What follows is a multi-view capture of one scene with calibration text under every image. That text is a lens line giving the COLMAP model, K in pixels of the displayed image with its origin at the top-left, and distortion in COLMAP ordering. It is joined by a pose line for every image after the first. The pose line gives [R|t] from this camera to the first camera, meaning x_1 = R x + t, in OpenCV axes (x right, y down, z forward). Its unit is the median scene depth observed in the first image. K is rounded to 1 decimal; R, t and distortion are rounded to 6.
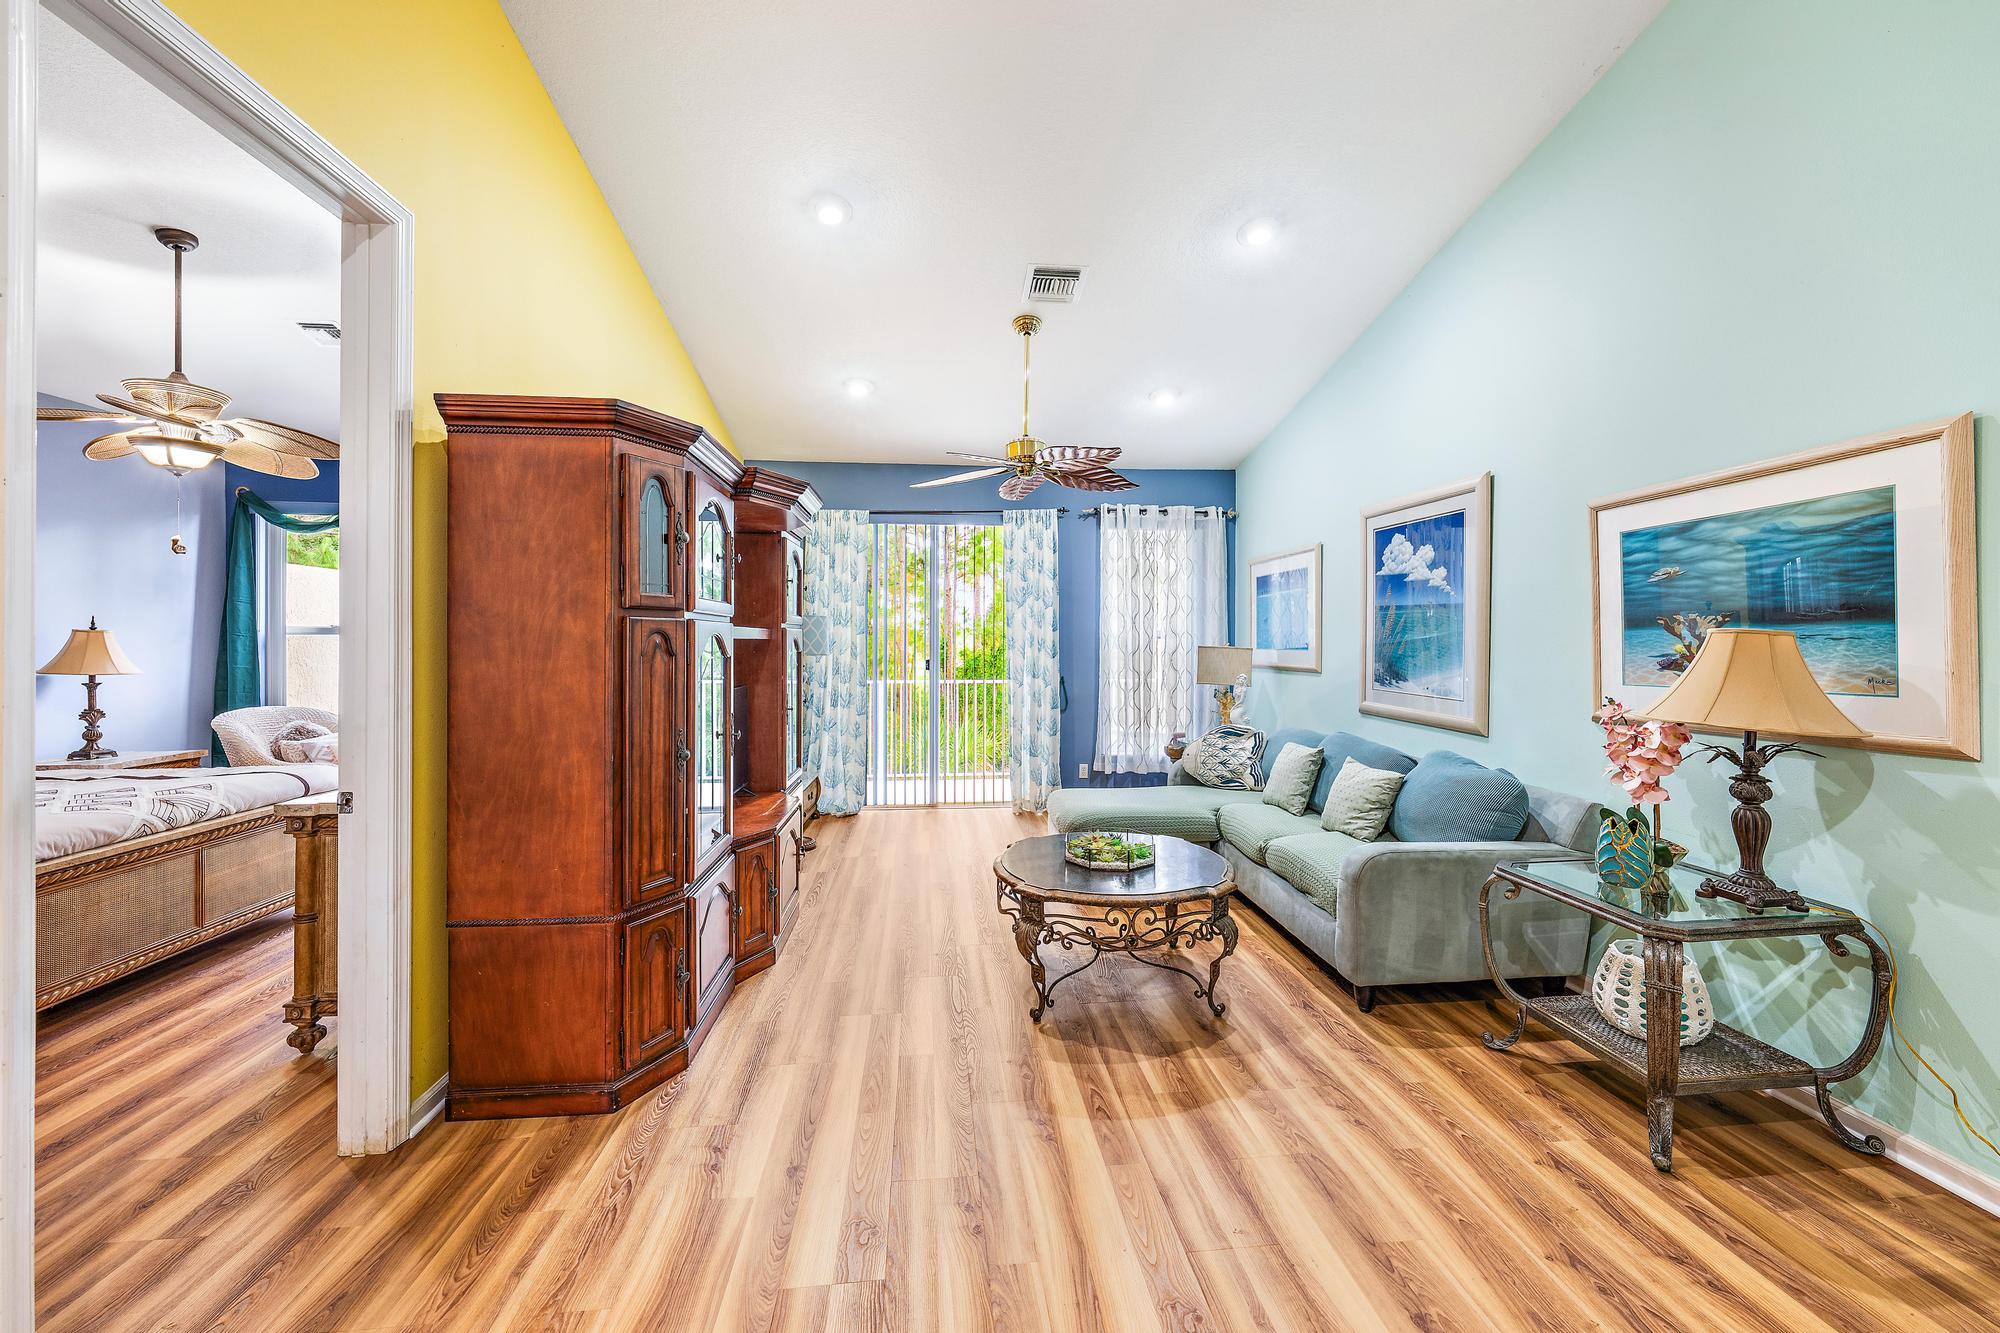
lens RADIAL K [[786.0, 0, 1007.0], [0, 786.0, 645.6], [0, 0, 1]] dist [0.000070, 0.000004]
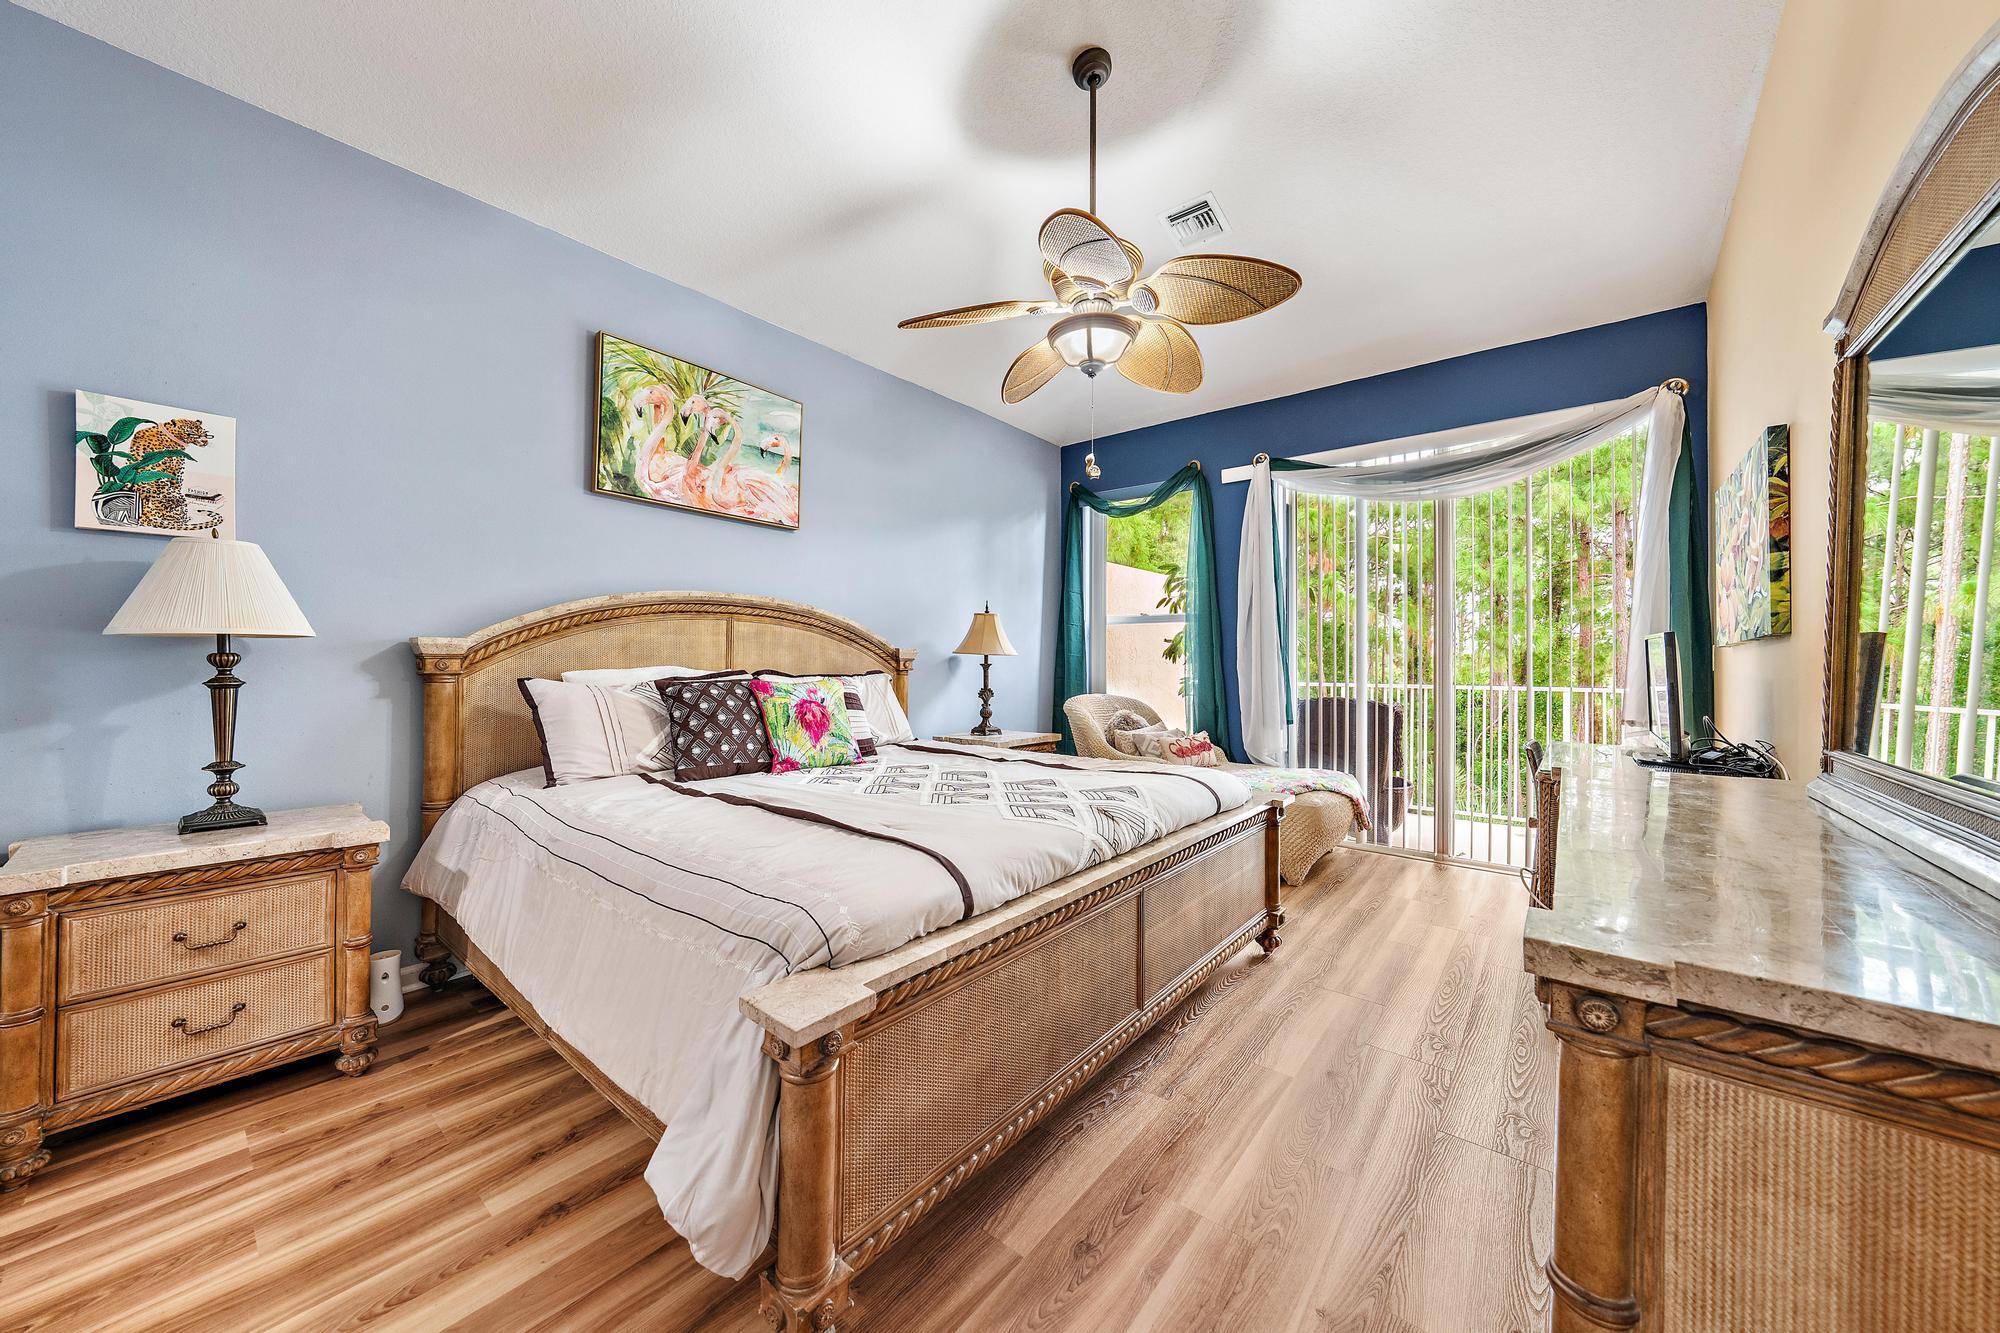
lens RADIAL K [[694.4, 0, 1002.3], [0, 694.4, 665.2], [0, 0, 1]] dist [0.002544, 0.000093]
pose [[0.708818, 0.004564, -0.705376, -0.489282], [-0.005491, 0.999984, 0.000952, 0.048845], [0.705370, 0.003198, 0.708832, 0.352643]]
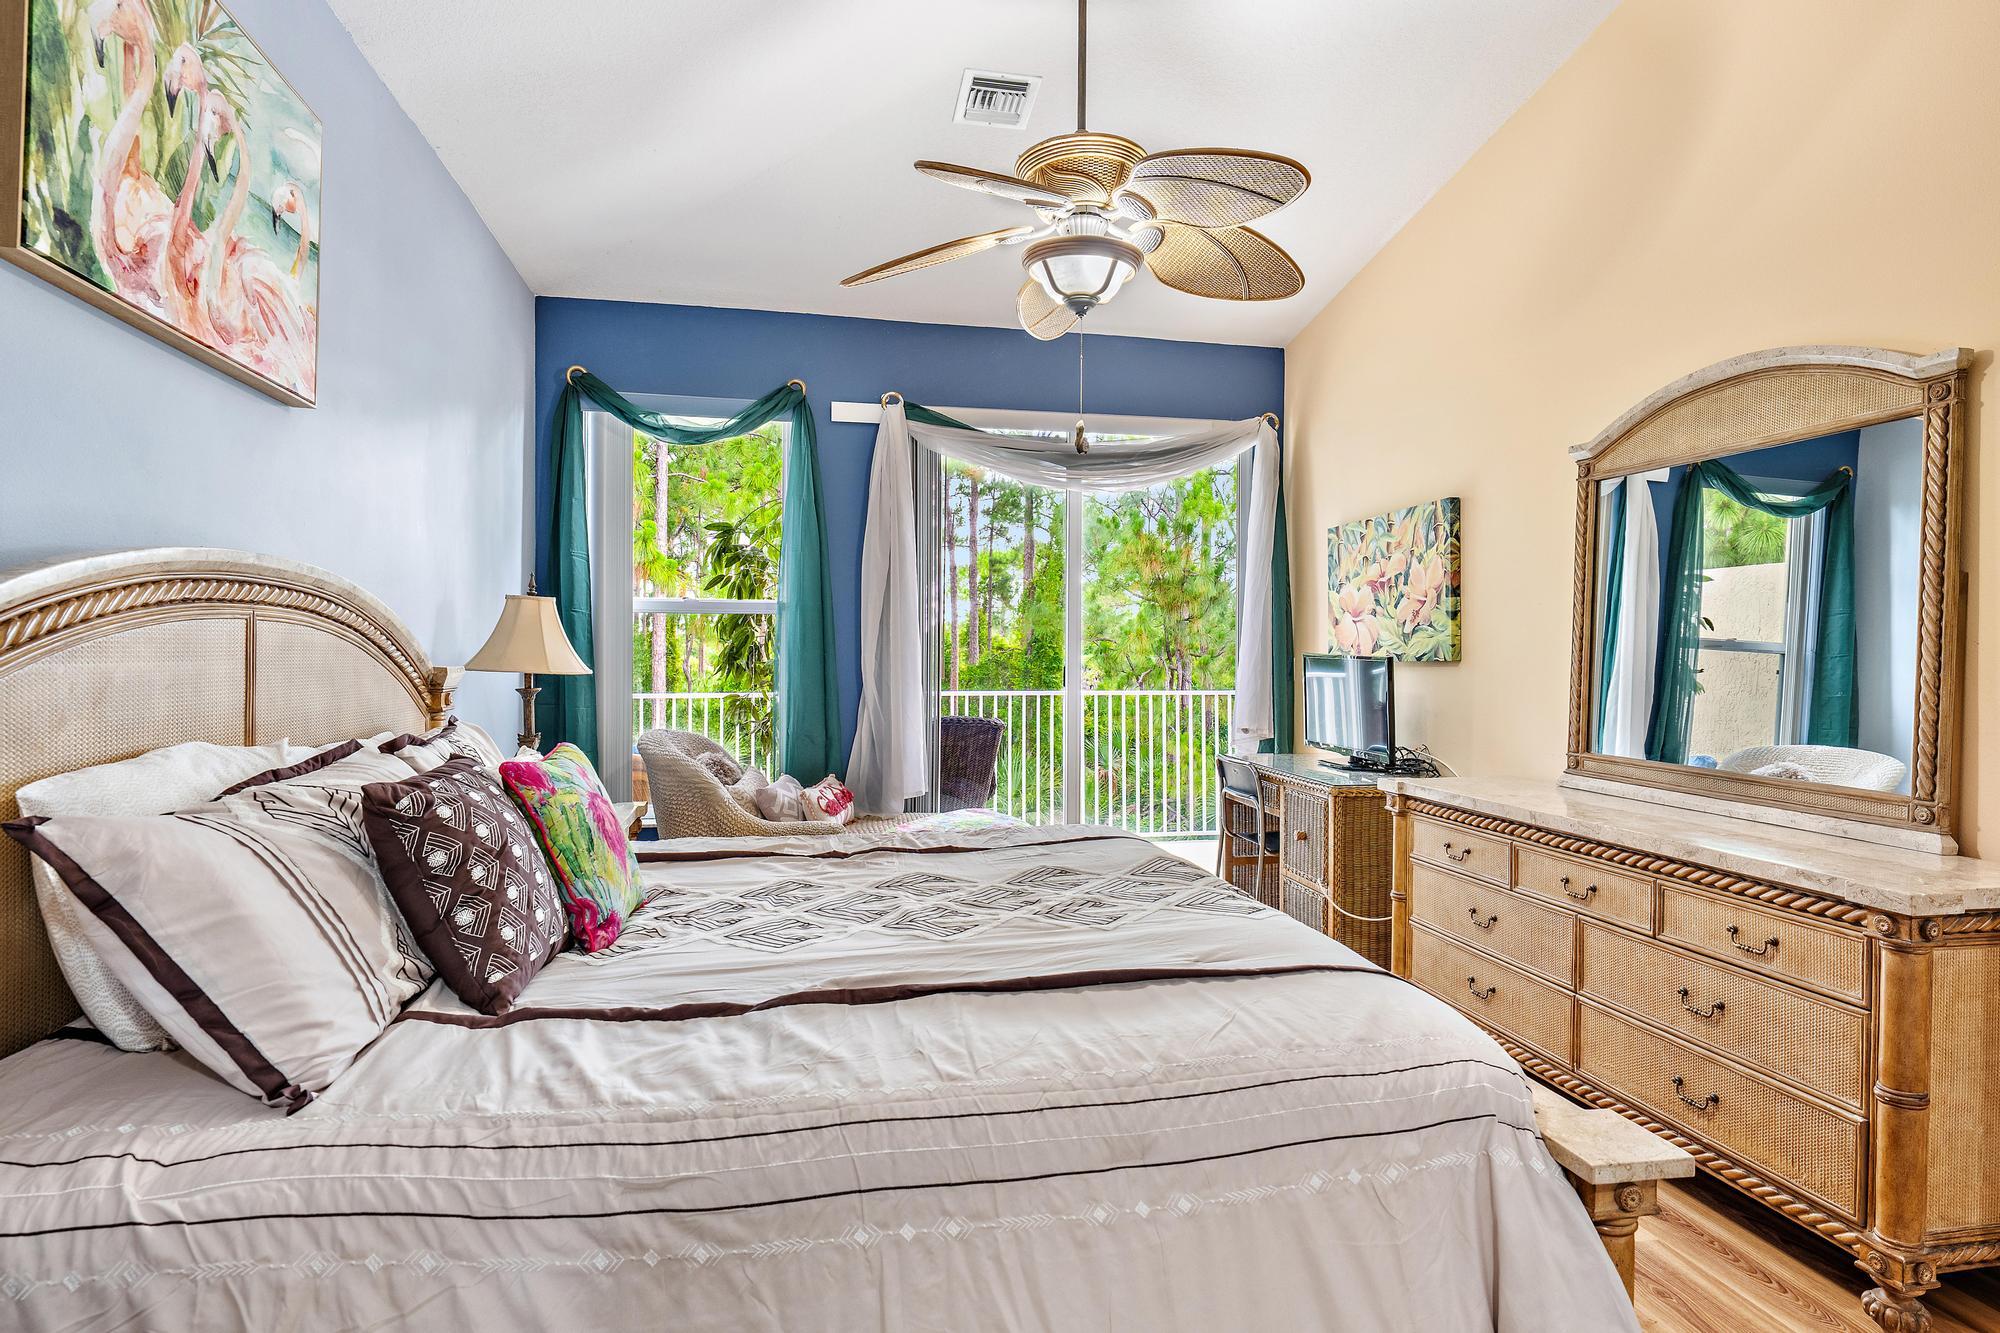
lens RADIAL K [[1091.1, 0, 1002.5], [0, 1091.1, 672.3], [0, 0, 1]] dist [-0.004388, 0.001102]
pose [[0.994937, -0.000457, 0.100502, -0.928837], [-0.001240, 0.999858, 0.016830, 0.018745], [-0.100496, -0.016869, 0.994794, 0.166928]]
